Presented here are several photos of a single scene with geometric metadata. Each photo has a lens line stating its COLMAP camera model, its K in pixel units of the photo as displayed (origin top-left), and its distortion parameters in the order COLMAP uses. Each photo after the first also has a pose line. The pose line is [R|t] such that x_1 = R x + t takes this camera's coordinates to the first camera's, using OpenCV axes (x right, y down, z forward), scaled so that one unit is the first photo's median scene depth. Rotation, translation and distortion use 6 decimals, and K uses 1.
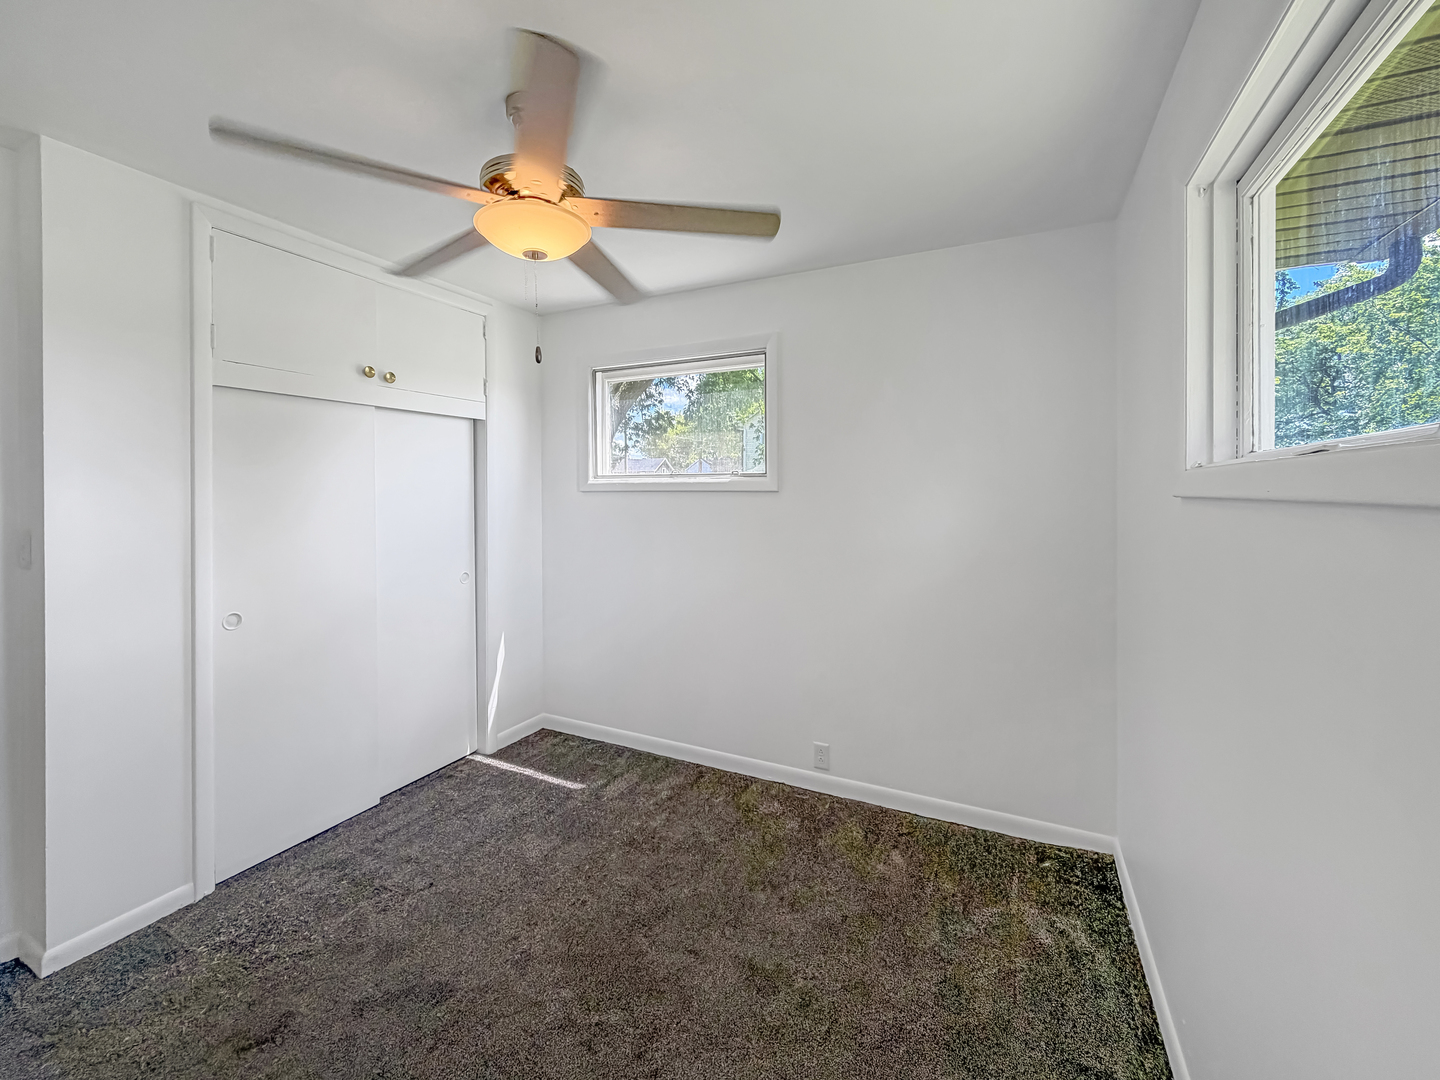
lens RADIAL K [[592.4, 0, 715.3], [0, 592.4, 534.8], [0, 0, 1]] dist [-0.000918, -0.000002]
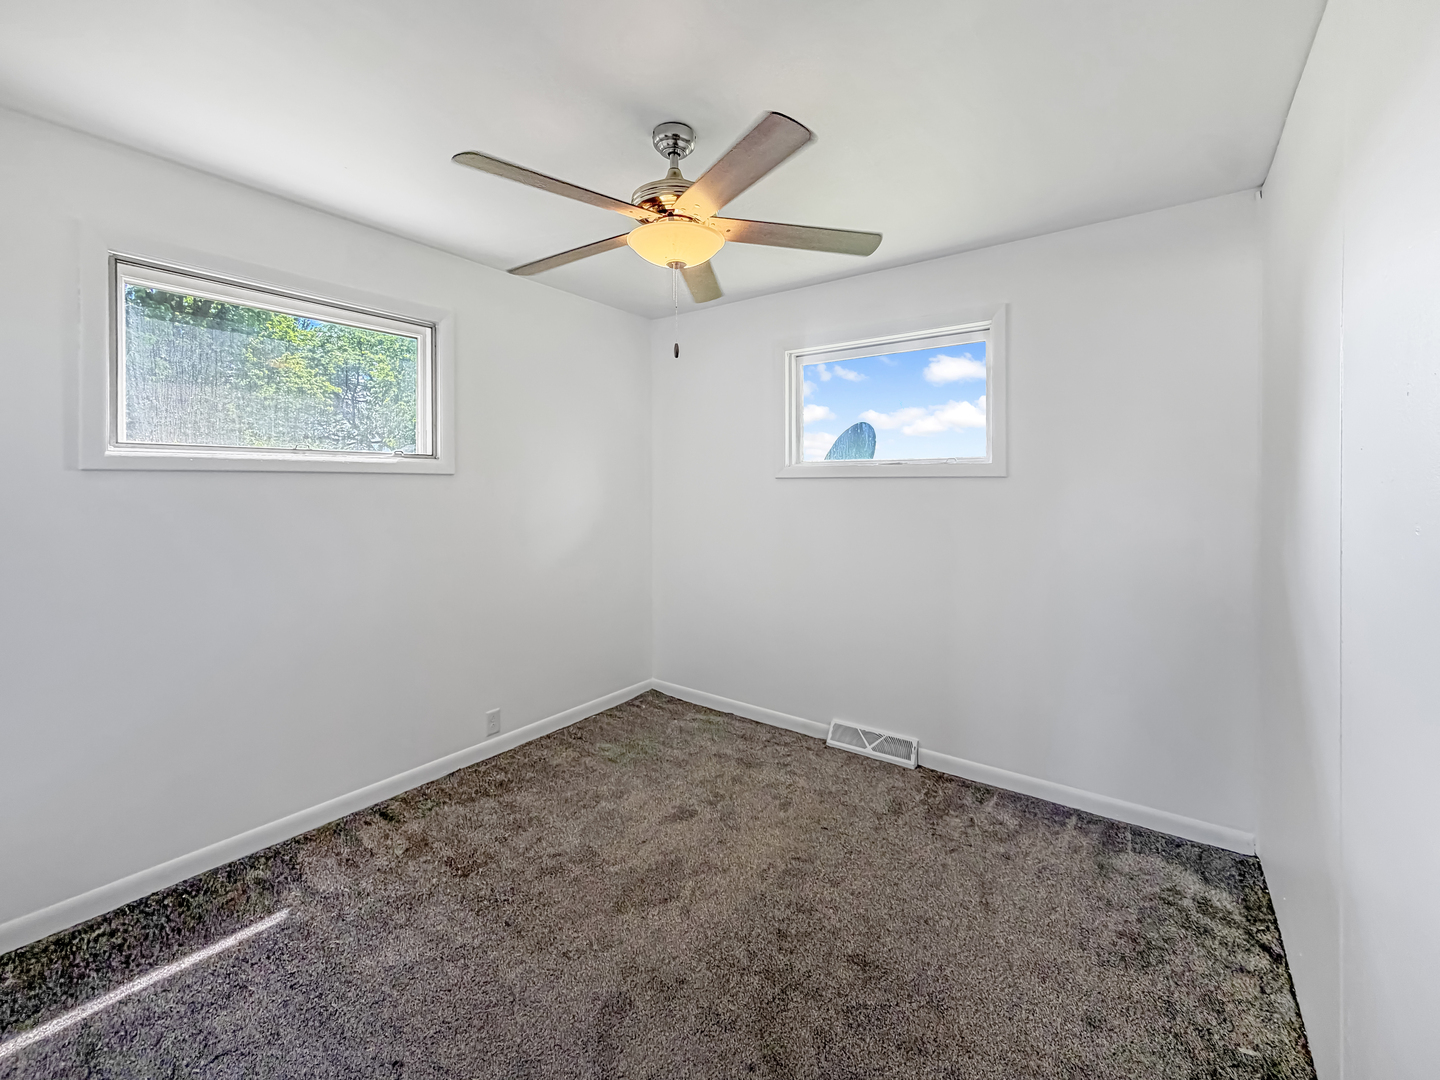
lens RADIAL K [[613.3, 0, 720.0], [0, 613.3, 540.0], [0, 0, 1]] dist [0.000343, 0.000088]
pose [[0.164410, -0.092620, 0.982034, -0.811384], [0.070163, 0.994158, 0.082016, -0.016282], [-0.983894, 0.055419, 0.169948, 0.387676]]
